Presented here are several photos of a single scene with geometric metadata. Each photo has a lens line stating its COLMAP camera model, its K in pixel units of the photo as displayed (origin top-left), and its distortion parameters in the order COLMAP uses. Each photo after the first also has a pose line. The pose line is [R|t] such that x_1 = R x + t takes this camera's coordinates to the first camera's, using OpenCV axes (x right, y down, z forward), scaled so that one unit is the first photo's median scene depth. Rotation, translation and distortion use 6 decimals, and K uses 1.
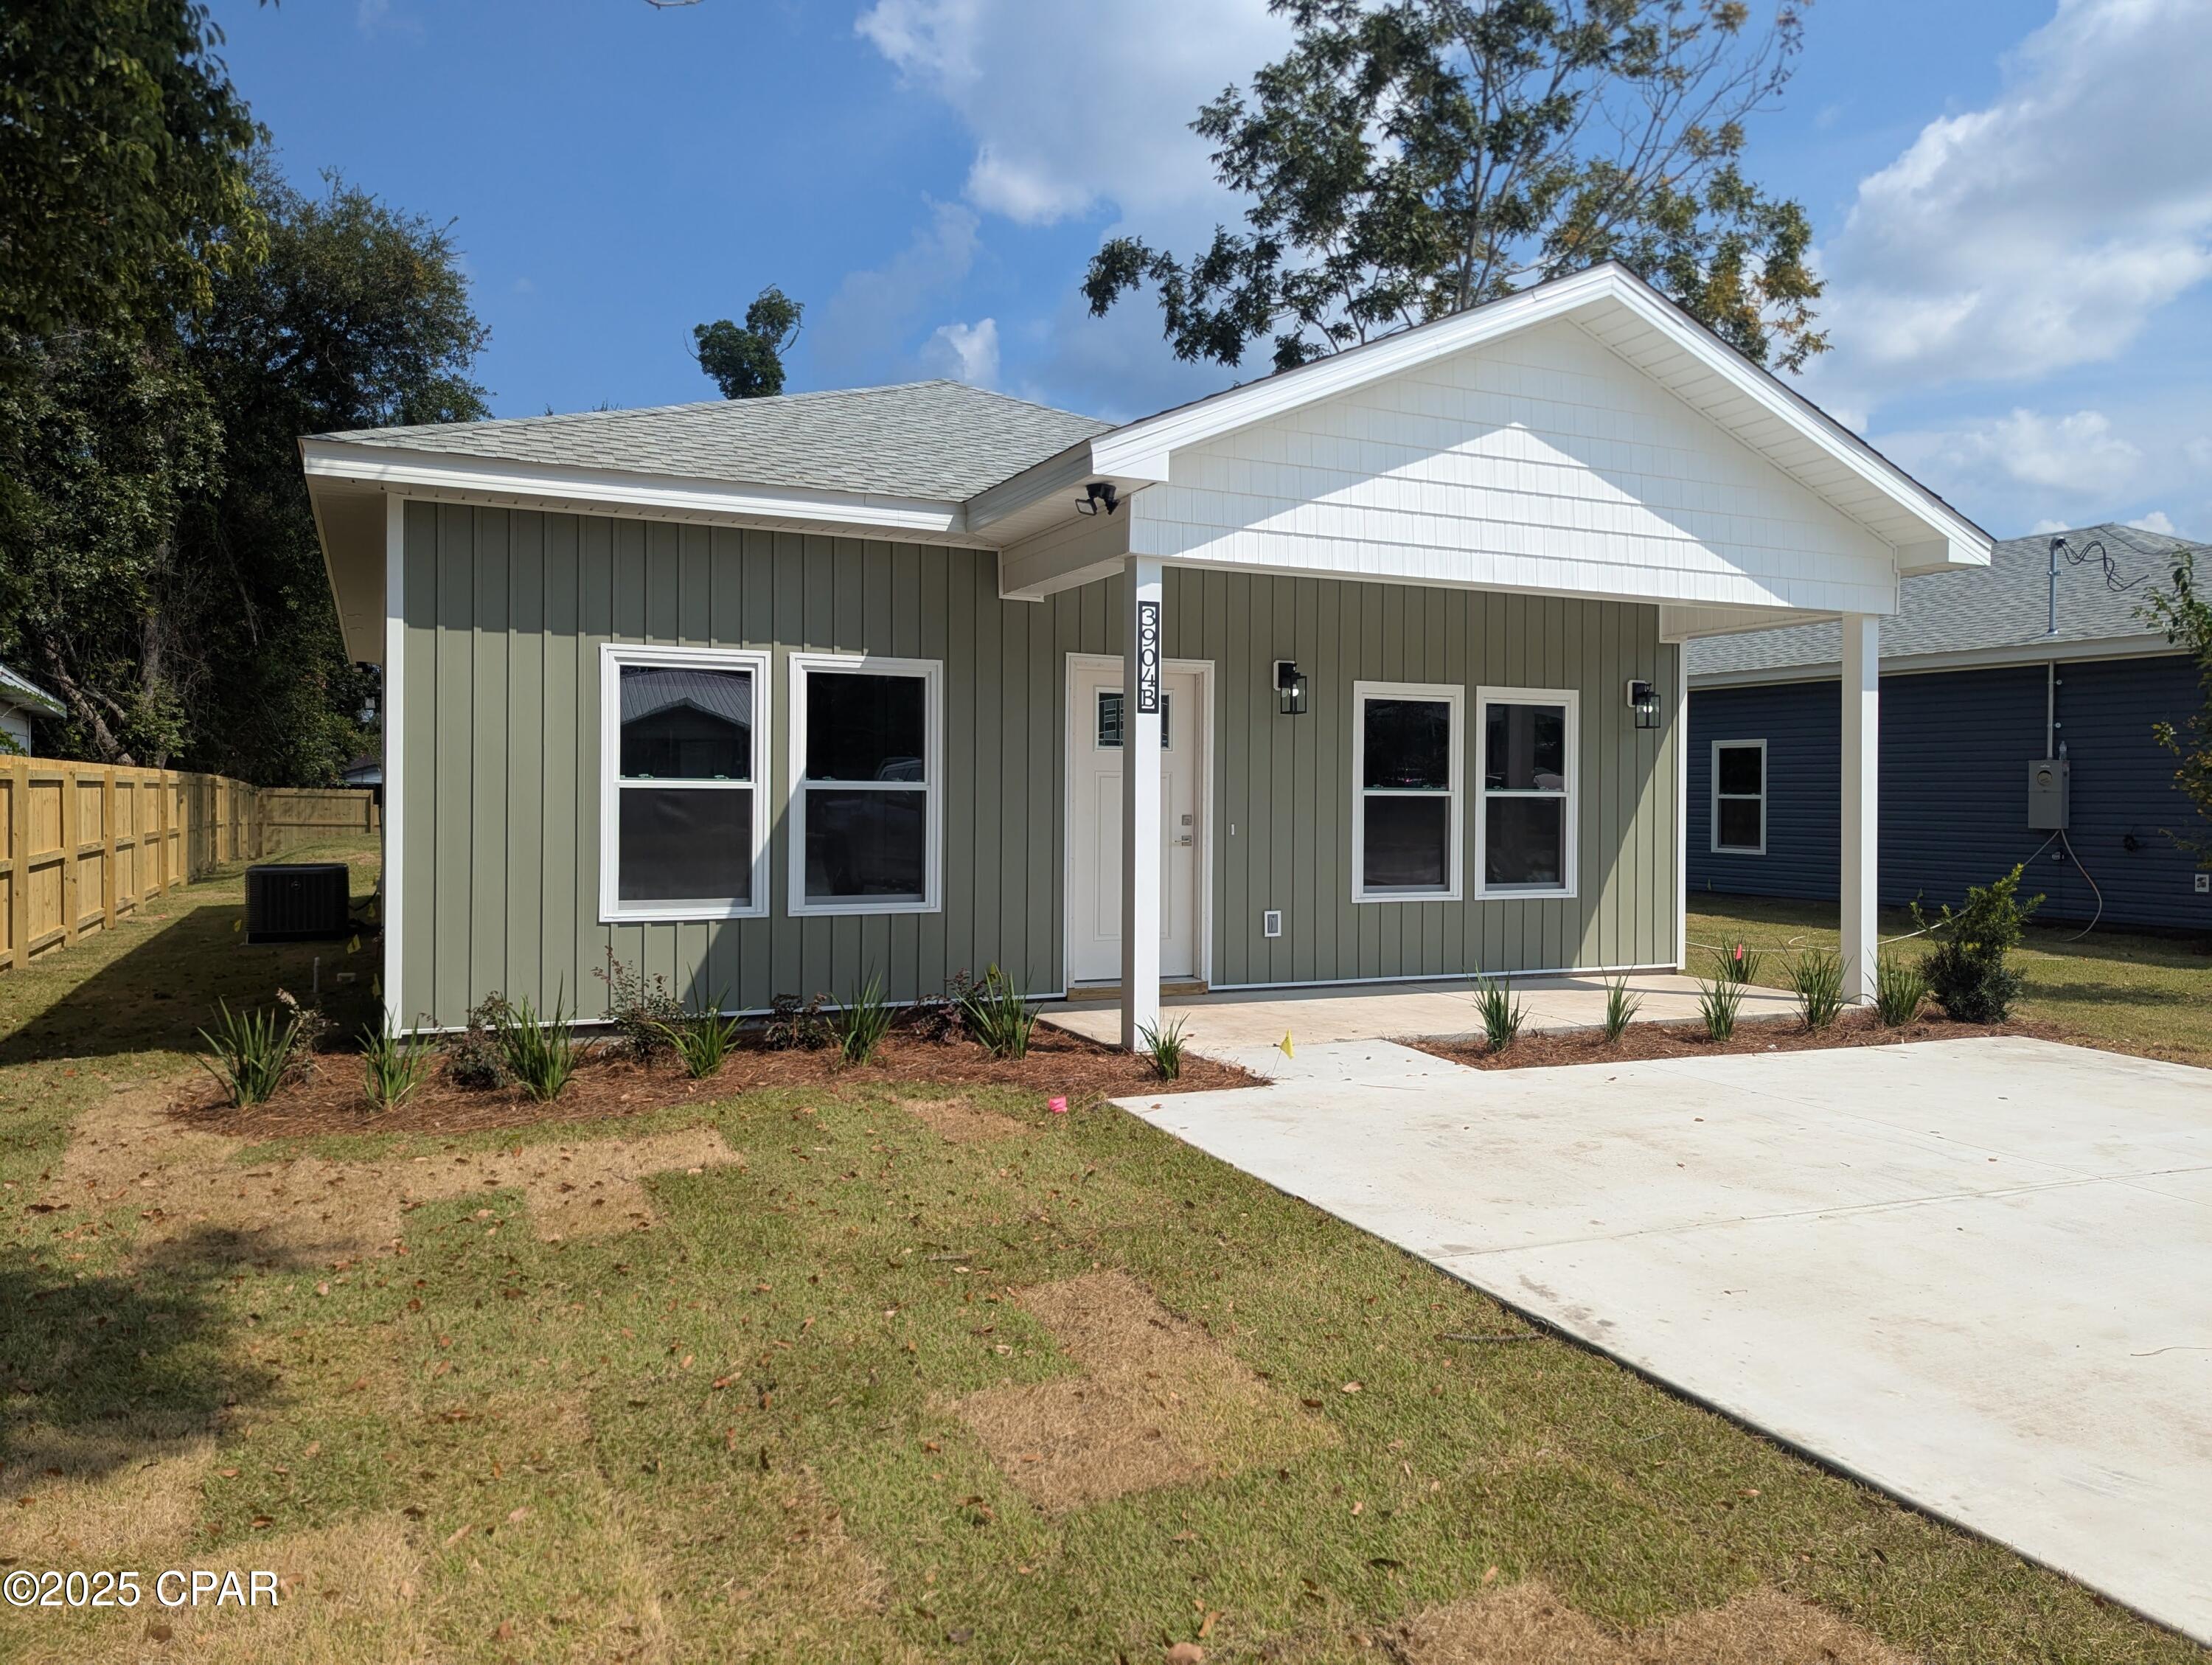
lens RADIAL K [[1558.7, 0, 1108.6], [0, 1558.7, 825.2], [0, 0, 1]] dist [0.030885, -0.013844]
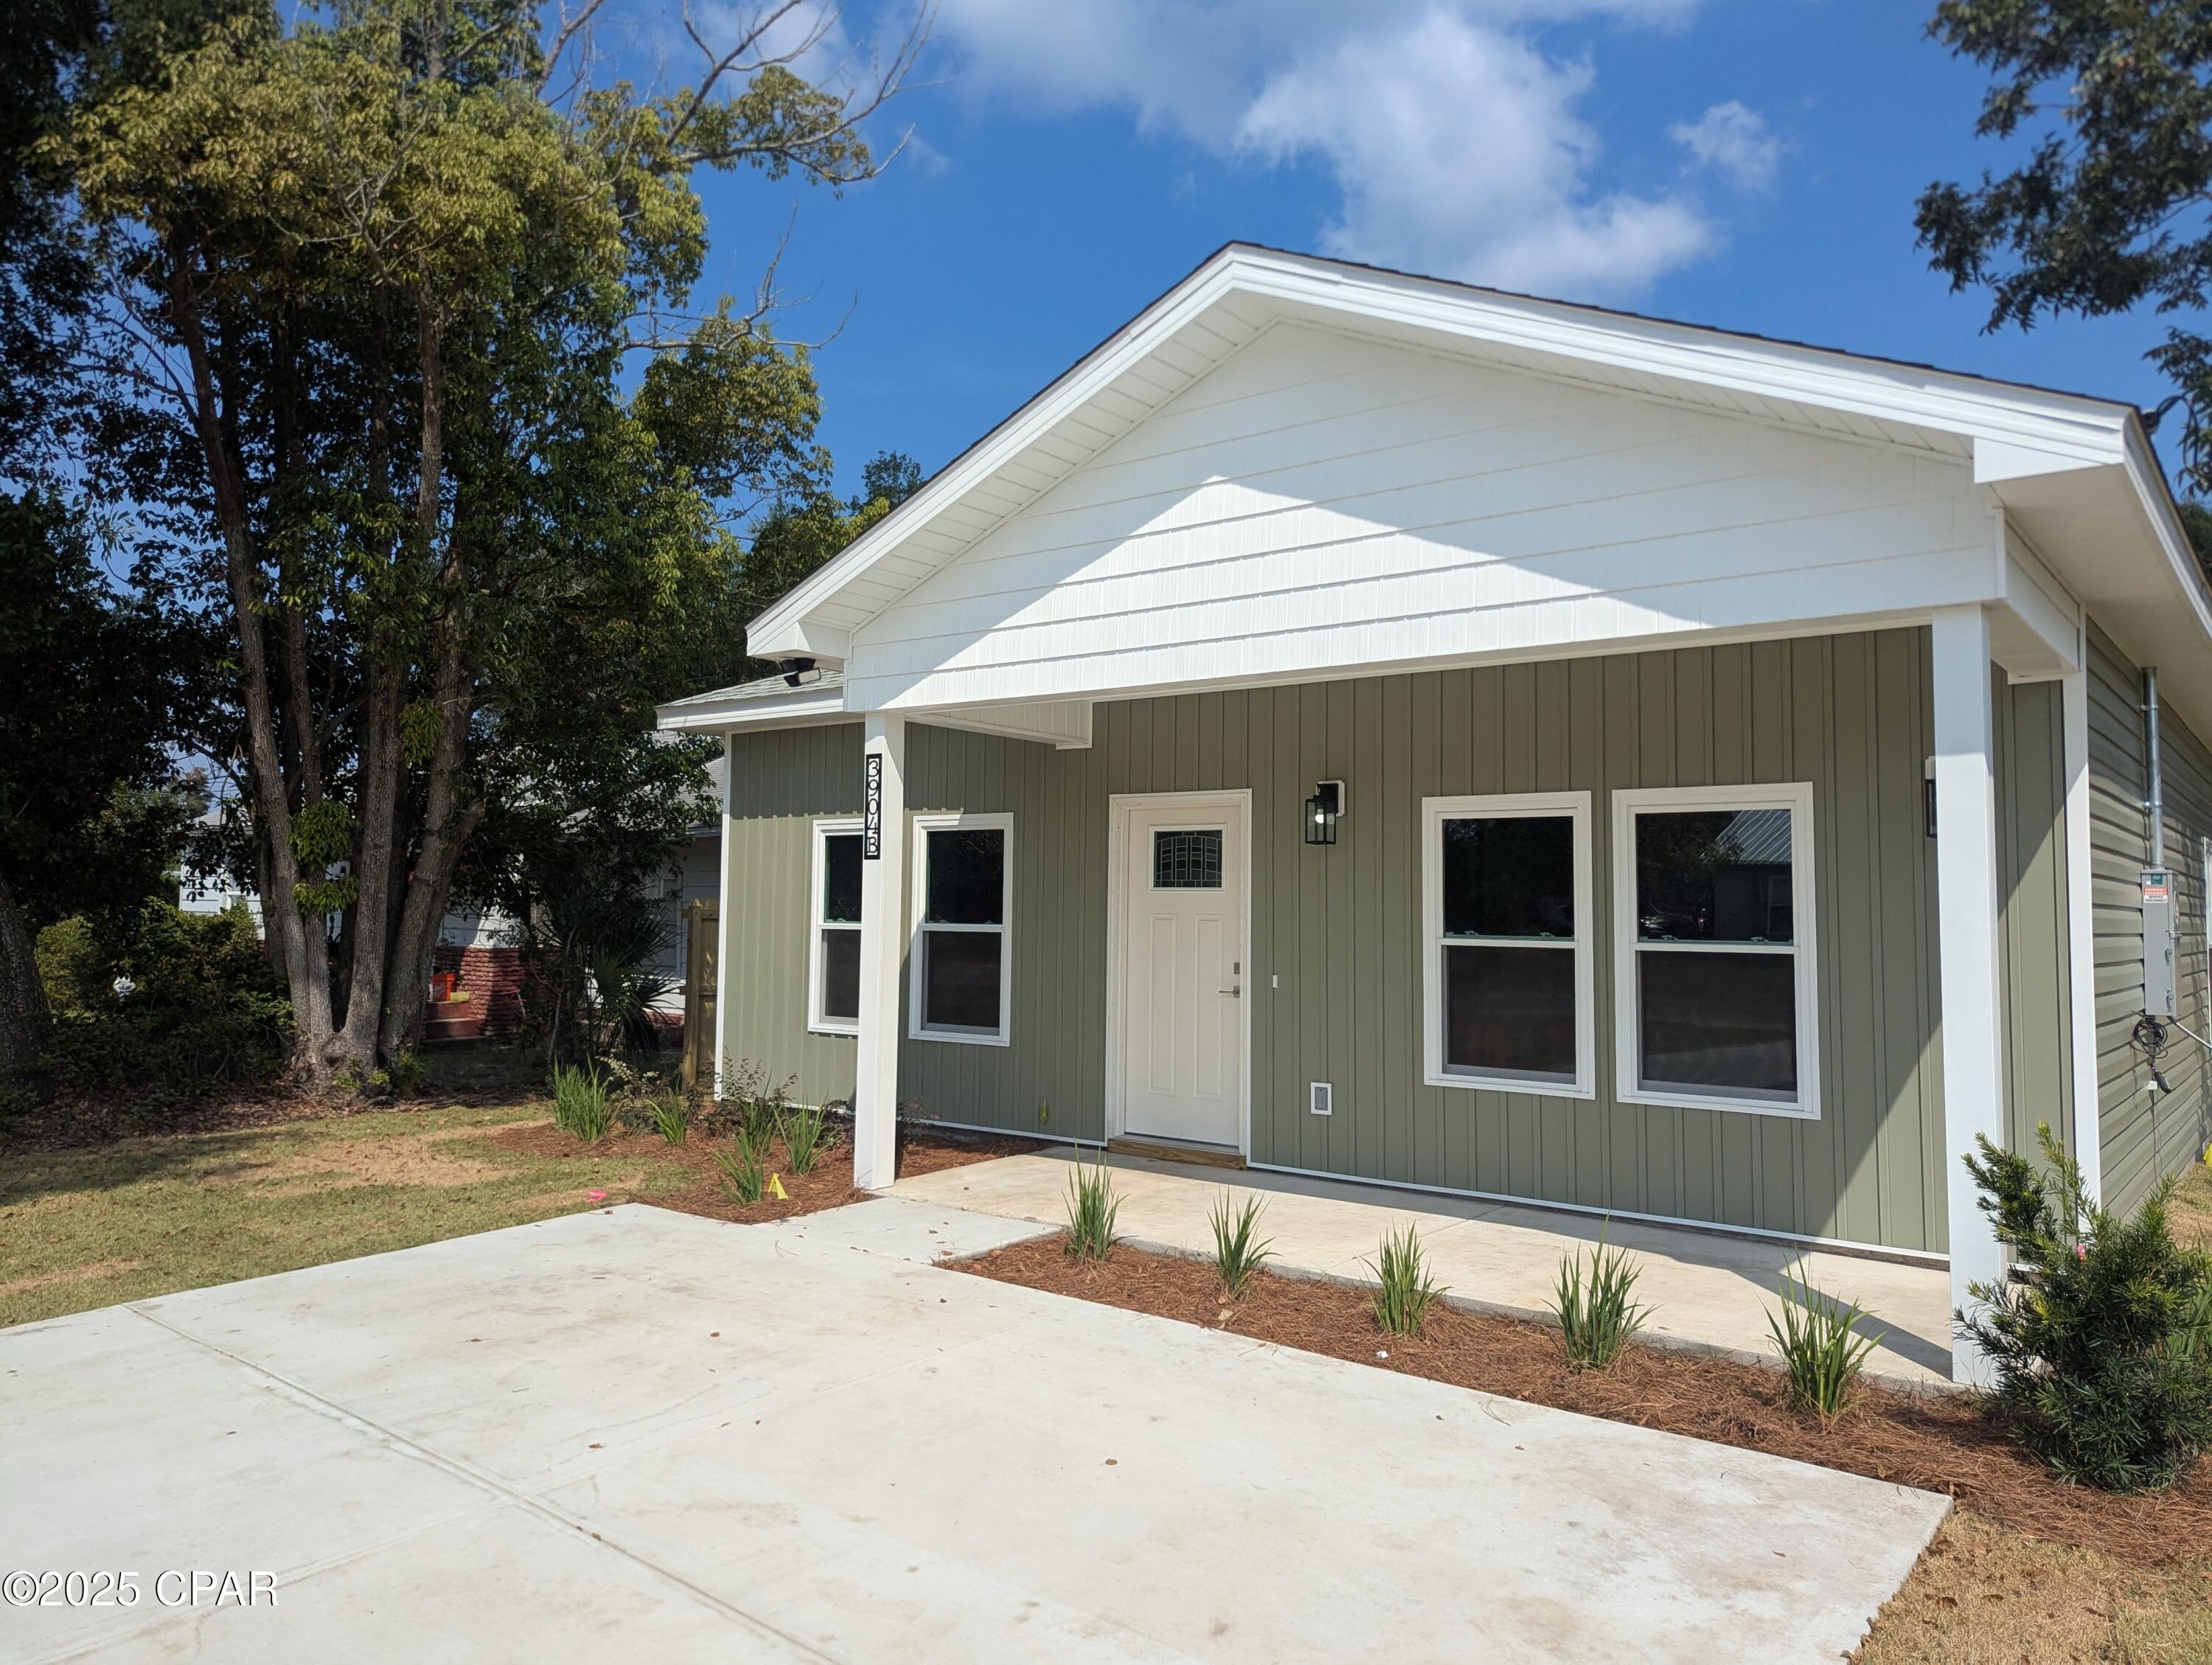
lens RADIAL K [[1558.7, 0, 1103.2], [0, 1558.7, 810.1], [0, 0, 1]] dist [0.030885, -0.013844]
pose [[0.444224, -0.063485, -0.893664, 0.808414], [-0.031001, 0.995800, -0.086150, -0.014342], [0.895379, 0.065974, 0.440390, 0.522795]]
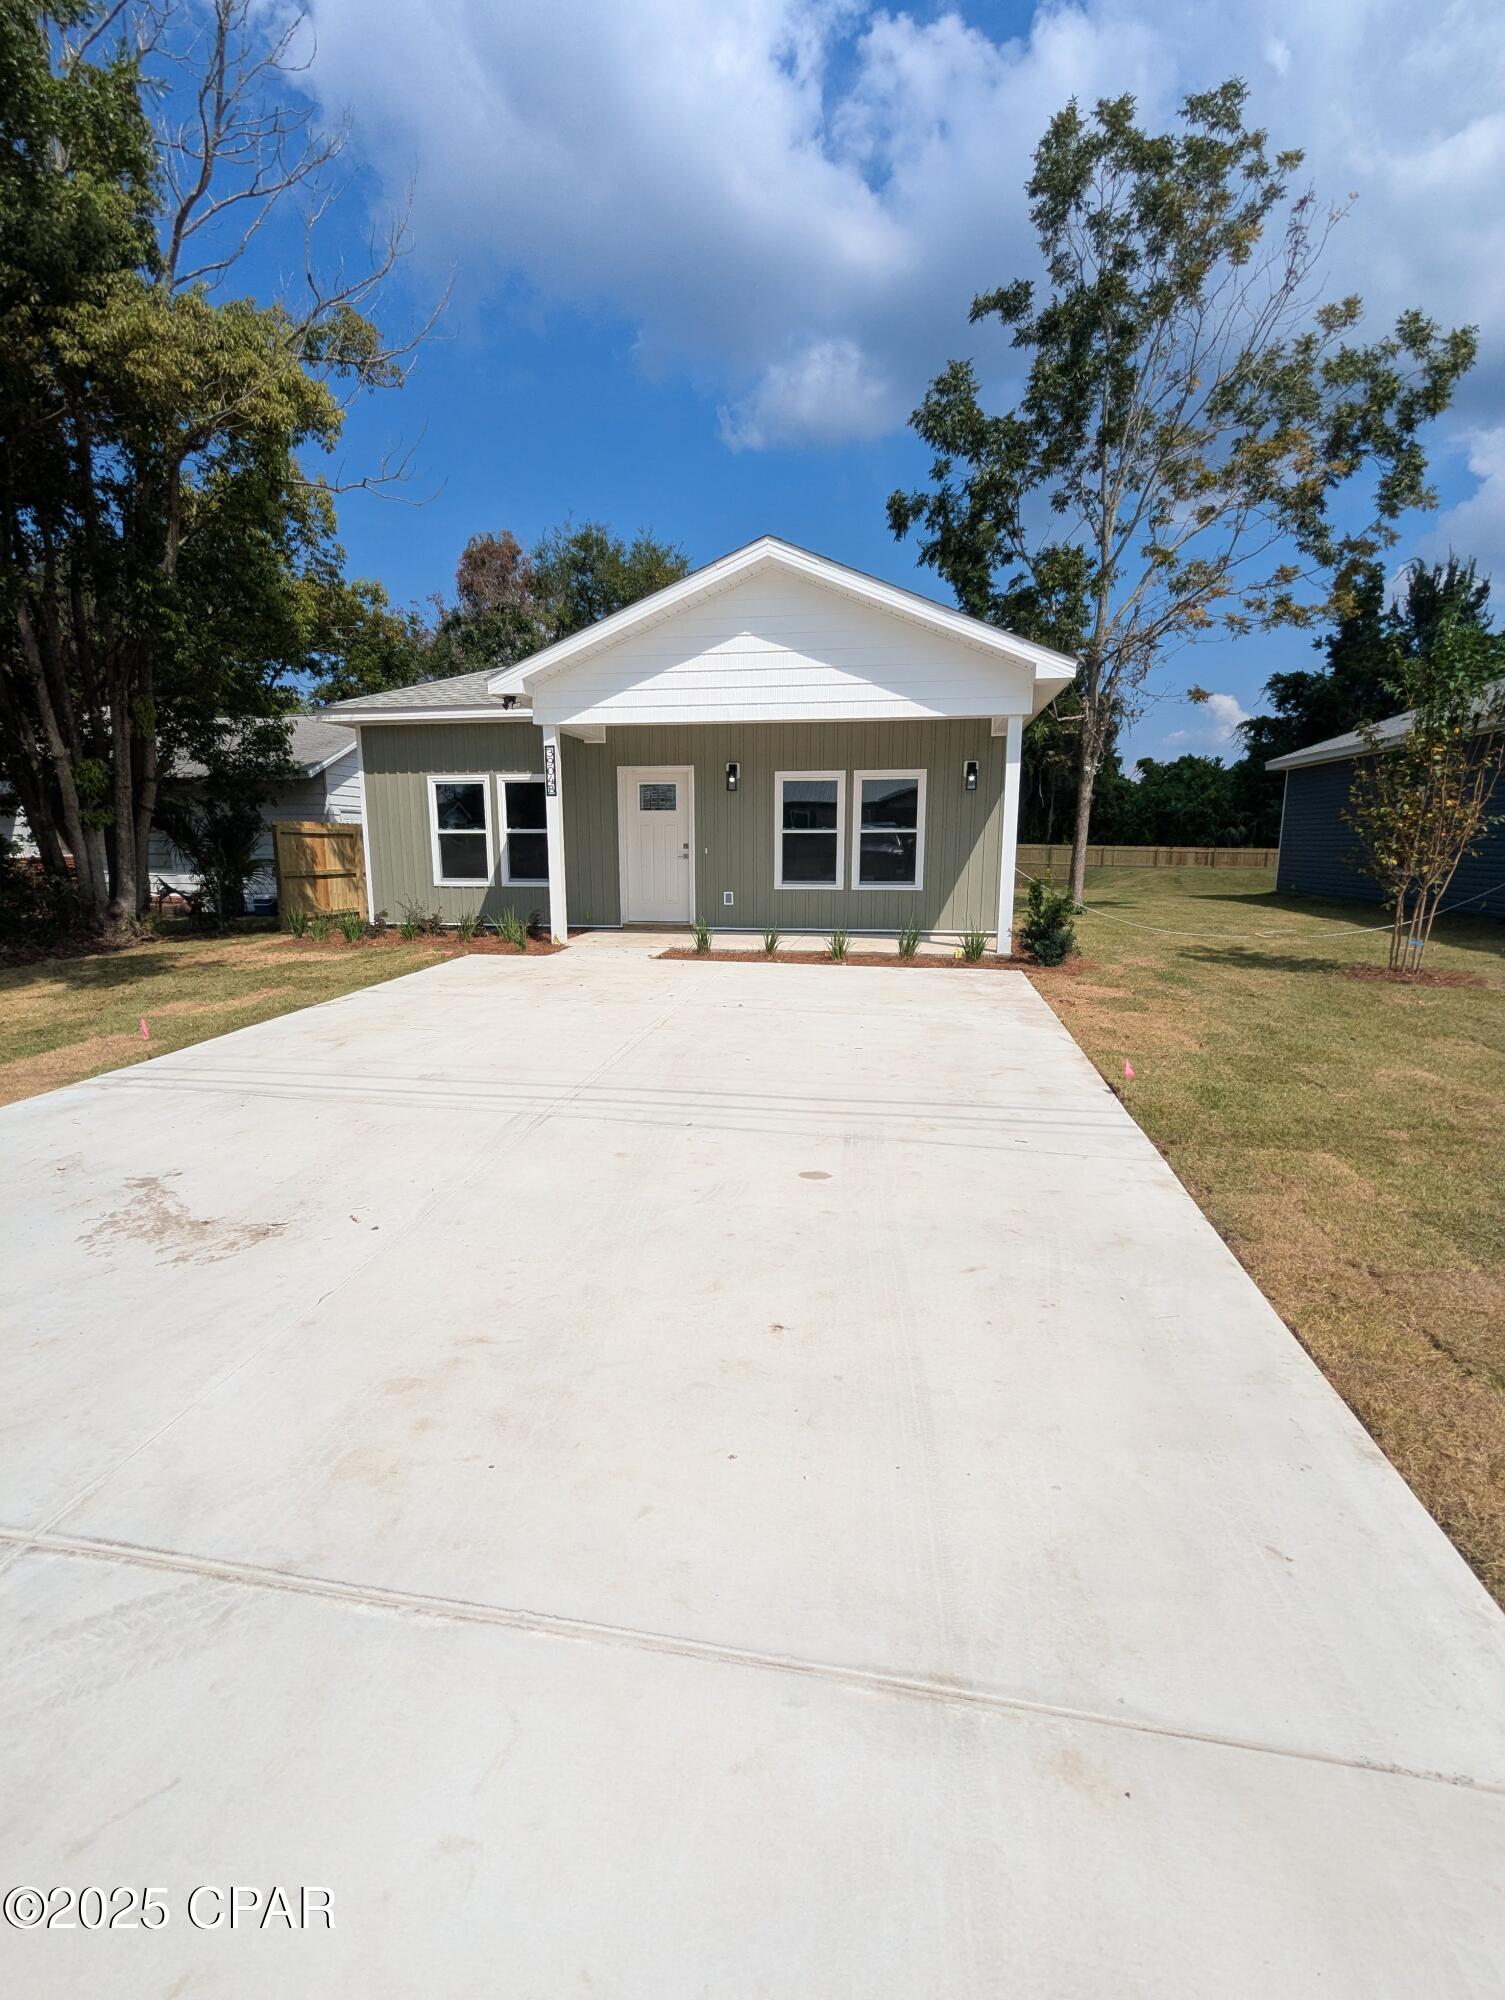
lens RADIAL K [[940.5, 0, 740.3], [0, 940.5, 1017.7], [0, 0, 1]] dist [0.007632, -0.000080]
pose [[0.815695, 0.095262, -0.570585, 0.832020], [-0.004515, 0.987366, 0.158392, 0.023166], [0.578465, -0.126624, 0.805820, 0.006576]]
